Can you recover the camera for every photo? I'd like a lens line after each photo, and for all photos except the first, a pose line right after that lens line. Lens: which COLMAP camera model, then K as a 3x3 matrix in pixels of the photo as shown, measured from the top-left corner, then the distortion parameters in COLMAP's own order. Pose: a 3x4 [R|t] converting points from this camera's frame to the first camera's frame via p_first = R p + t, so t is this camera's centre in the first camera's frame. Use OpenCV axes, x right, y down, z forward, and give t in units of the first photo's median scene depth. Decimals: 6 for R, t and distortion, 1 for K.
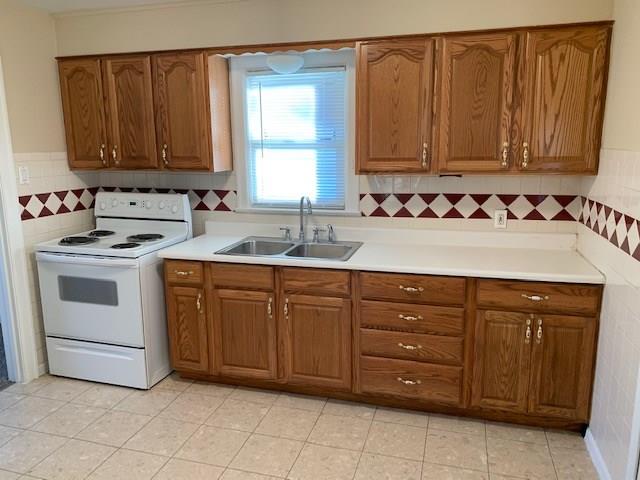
lens RADIAL K [[487.0, 0, 319.8], [0, 487.0, 238.1], [0, 0, 1]] dist [0.065447, -0.082120]
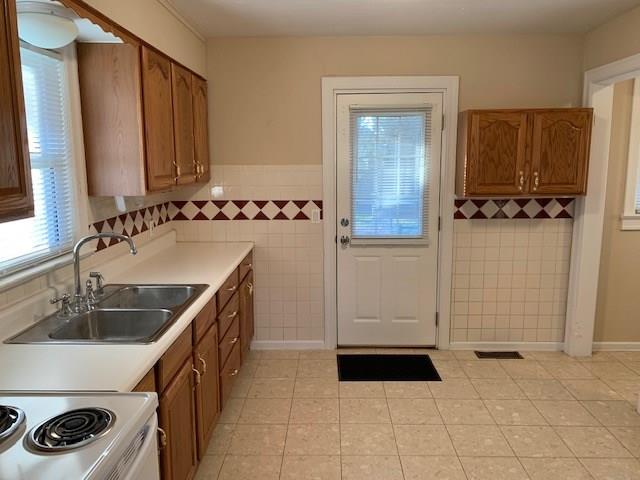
lens RADIAL K [[487.0, 0, 317.1], [0, 487.0, 240.5], [0, 0, 1]] dist [0.065447, -0.082120]
pose [[-0.258981, -0.150027, 0.954160, -0.839818], [0.185222, 0.961815, 0.201504, -0.177169], [-0.947956, 0.228917, -0.221304, 0.939218]]
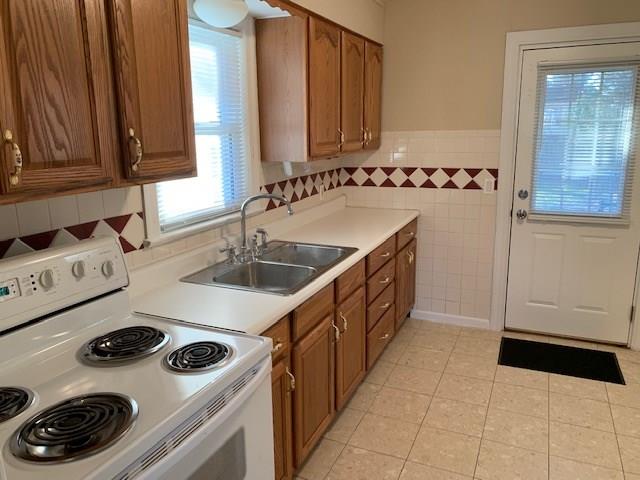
lens RADIAL K [[487.0, 0, 318.3], [0, 487.0, 238.0], [0, 0, 1]] dist [0.065447, -0.082120]
pose [[0.137235, -0.212498, 0.967477, -0.846139], [0.193960, 0.963575, 0.184128, -0.160554], [-0.971363, 0.162383, 0.173453, 0.860143]]
